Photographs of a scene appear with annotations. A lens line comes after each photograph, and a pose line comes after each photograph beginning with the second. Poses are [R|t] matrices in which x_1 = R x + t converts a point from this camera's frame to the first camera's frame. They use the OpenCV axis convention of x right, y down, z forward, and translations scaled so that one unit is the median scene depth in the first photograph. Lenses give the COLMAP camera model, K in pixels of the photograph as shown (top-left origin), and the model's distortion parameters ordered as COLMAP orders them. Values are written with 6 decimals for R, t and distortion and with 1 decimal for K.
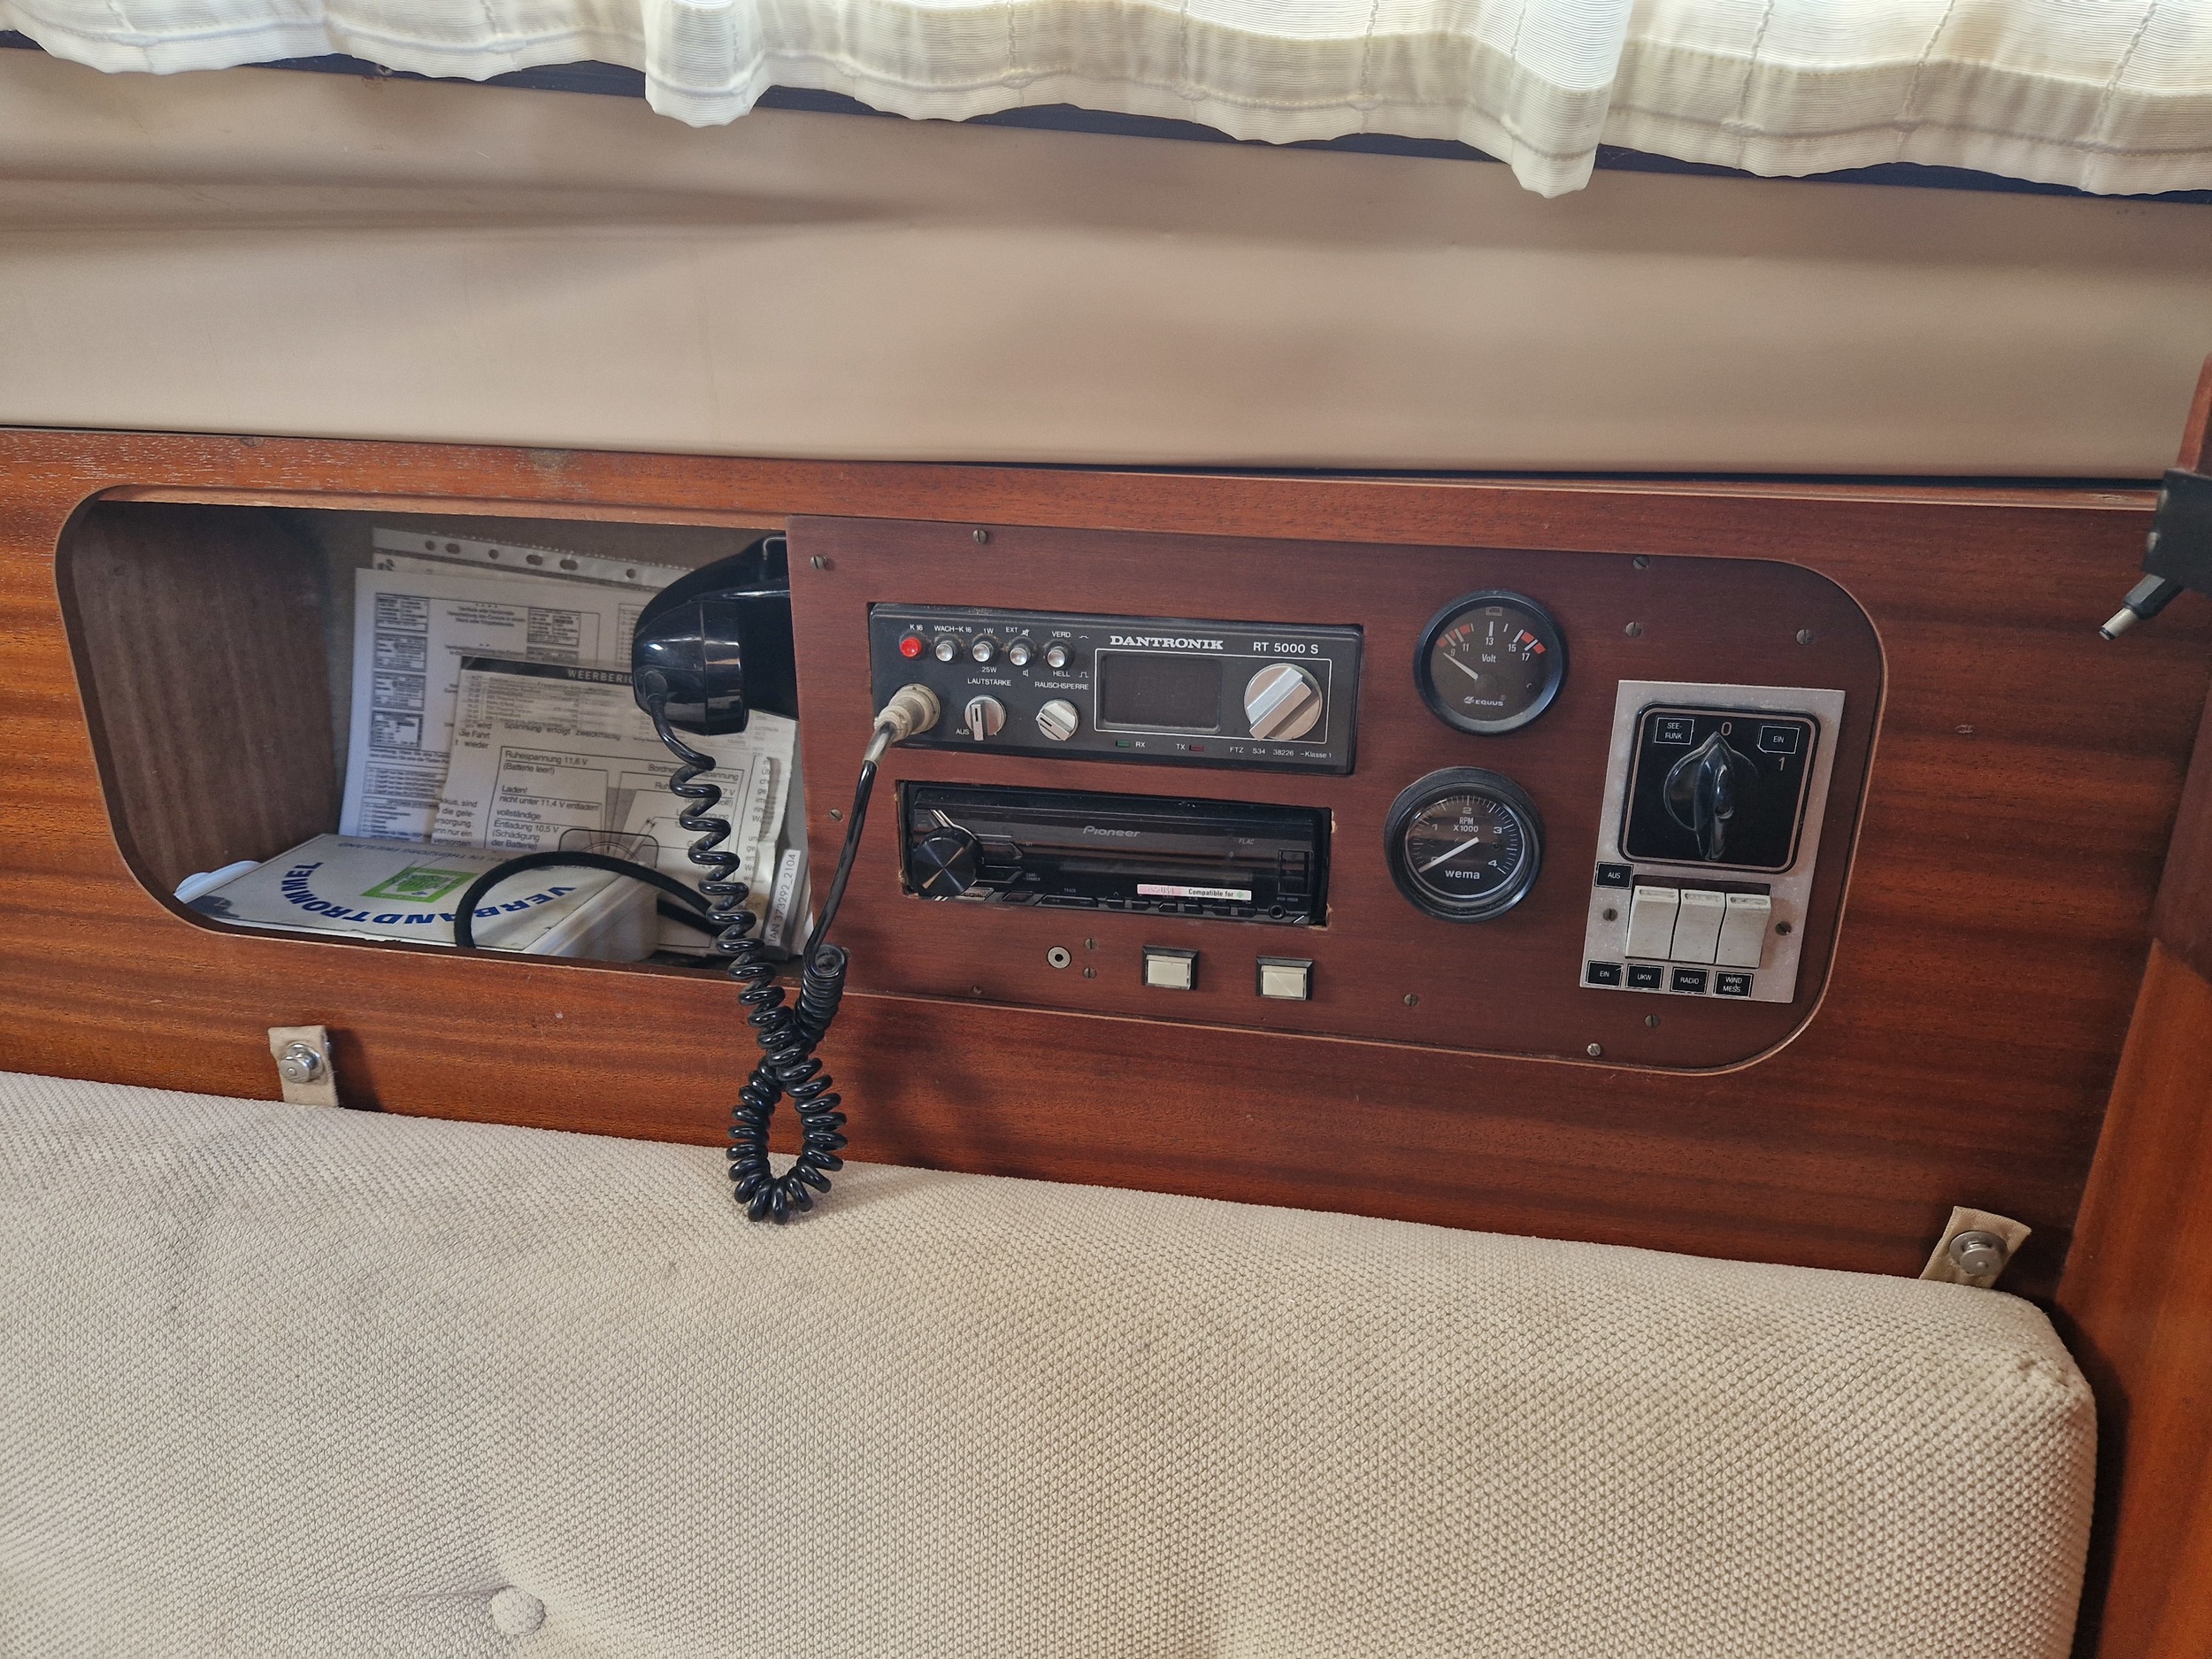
lens RADIAL K [[1460.9, 0, 1124.9], [0, 1460.9, 818.0], [0, 0, 1]] dist [0.058157, -0.042518]
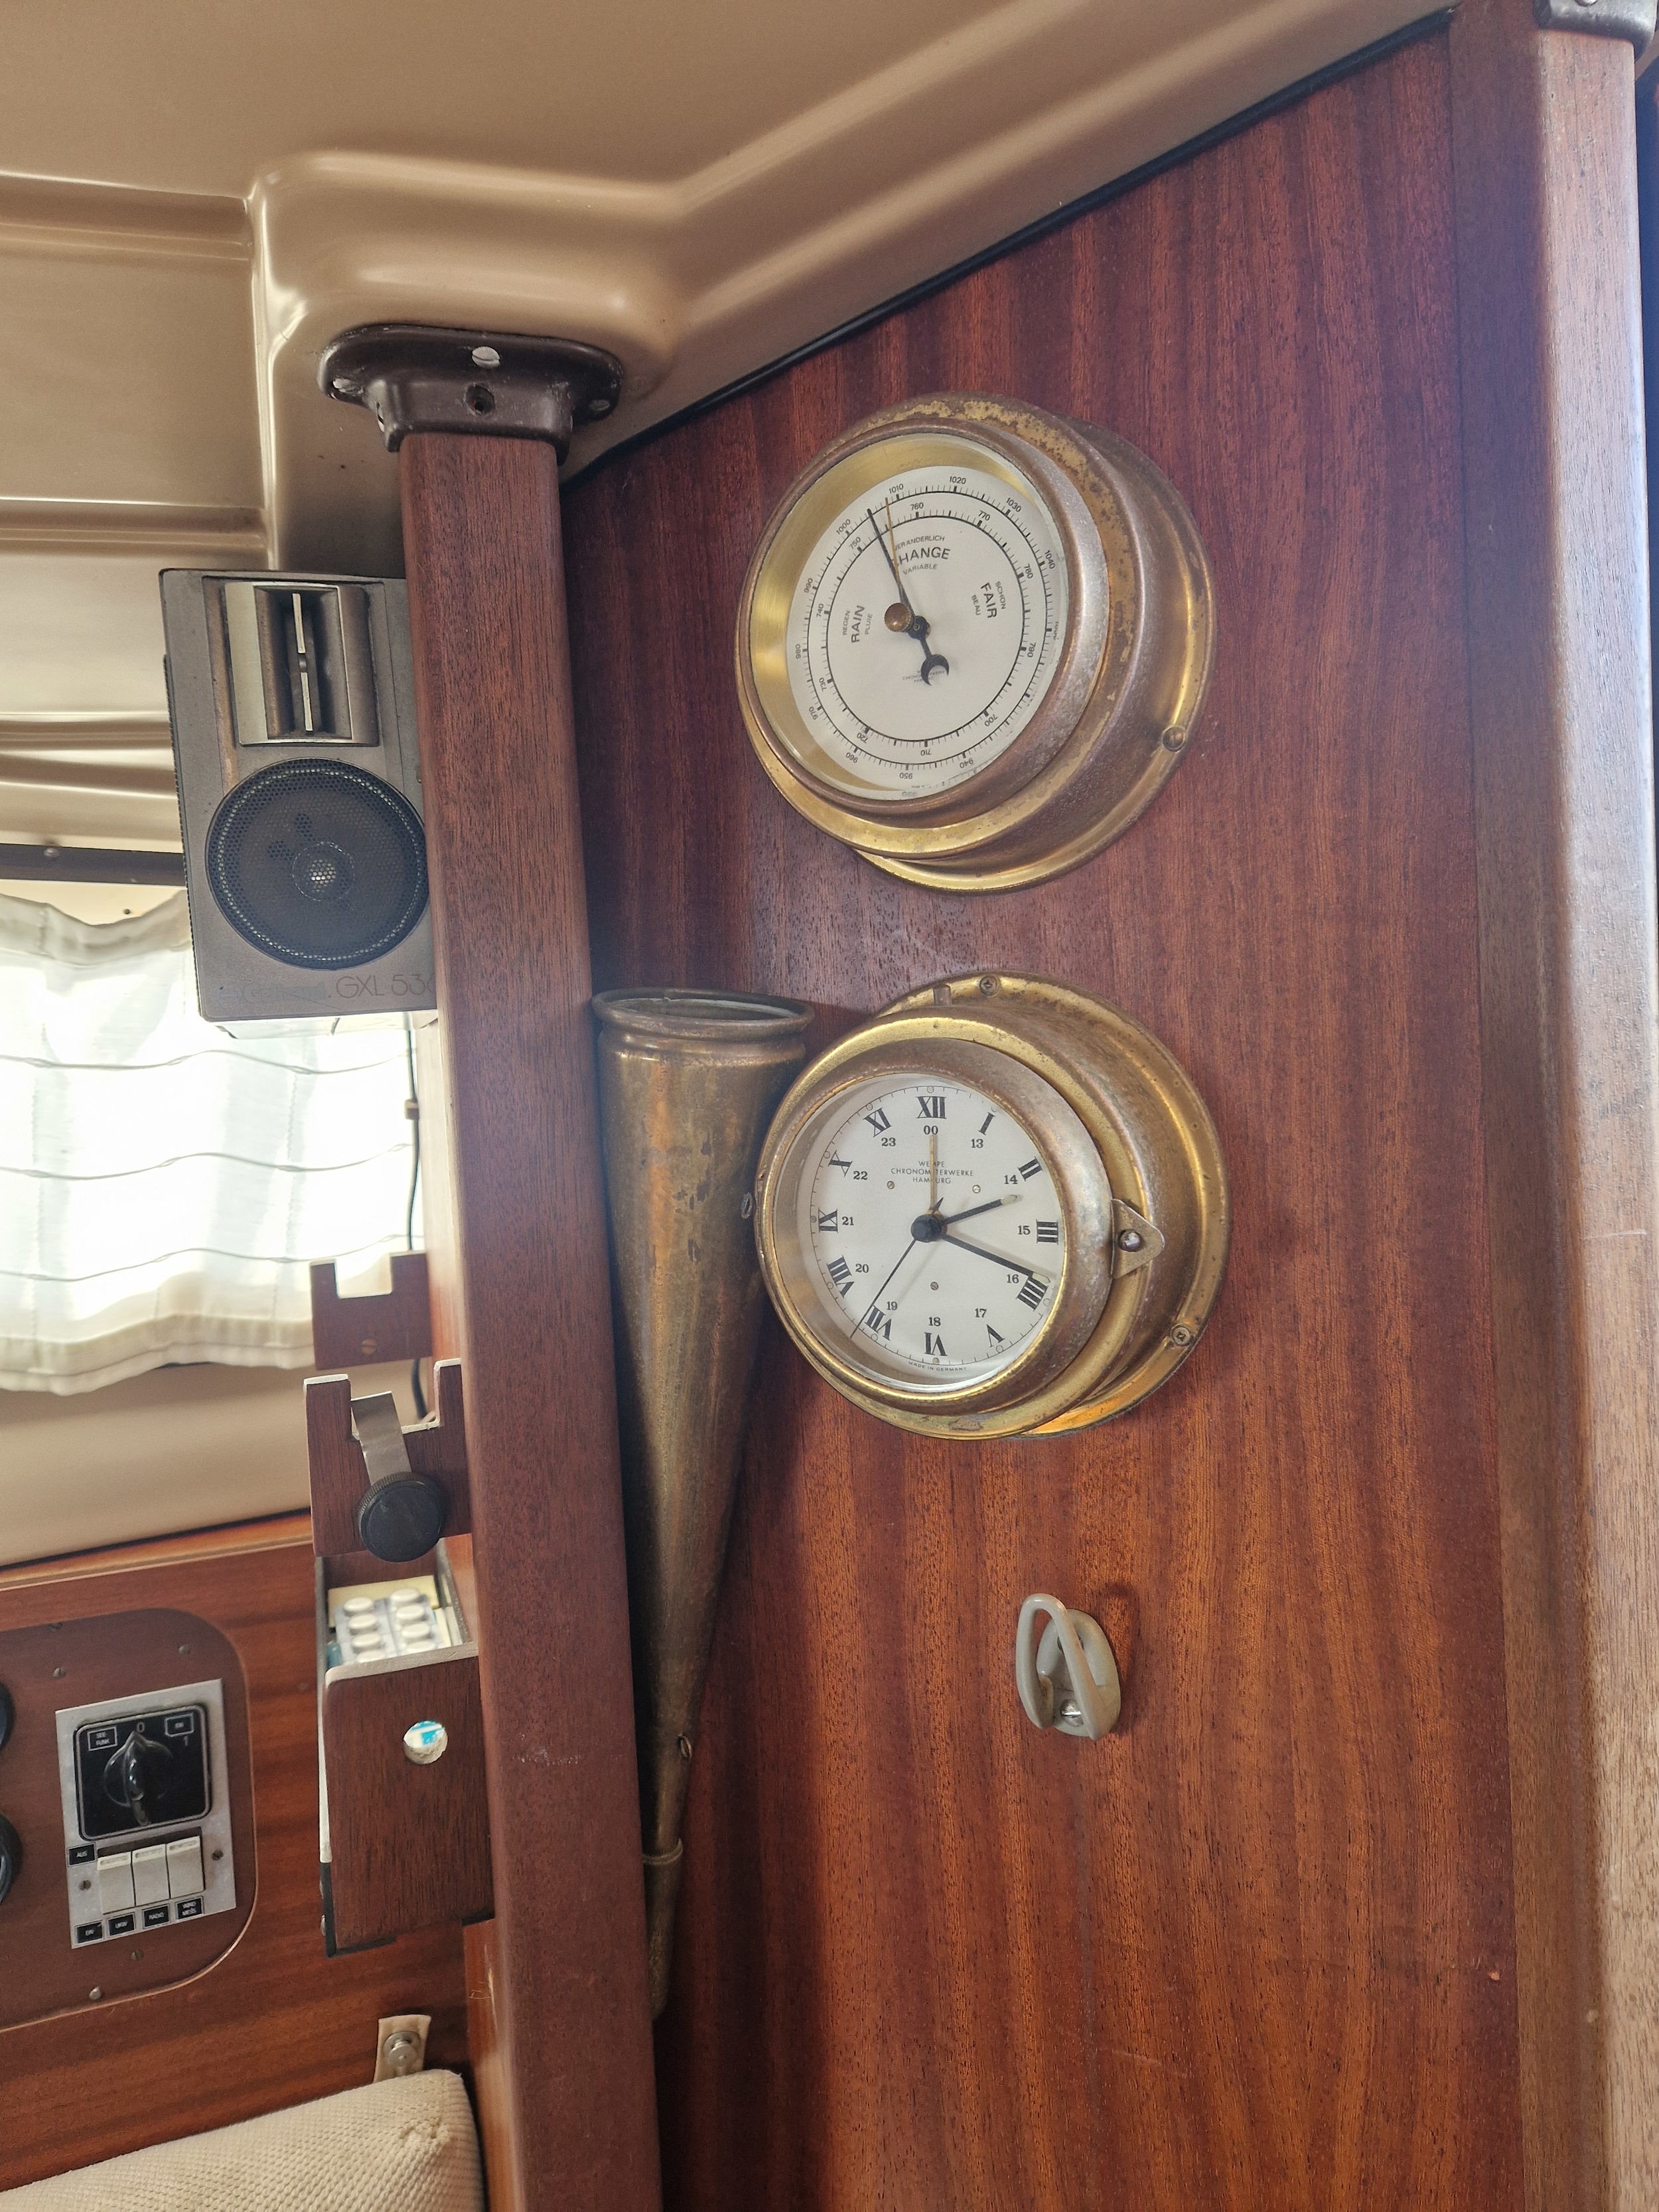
lens RADIAL K [[1460.8, 0, 820.4], [0, 1460.8, 1118.9], [0, 0, 1]] dist [0.058157, -0.042518]
pose [[0.863616, -0.085995, 0.496763, 0.299559], [0.225283, 0.947322, -0.227660, -0.137134], [-0.451016, 0.308523, 0.837495, -0.656099]]
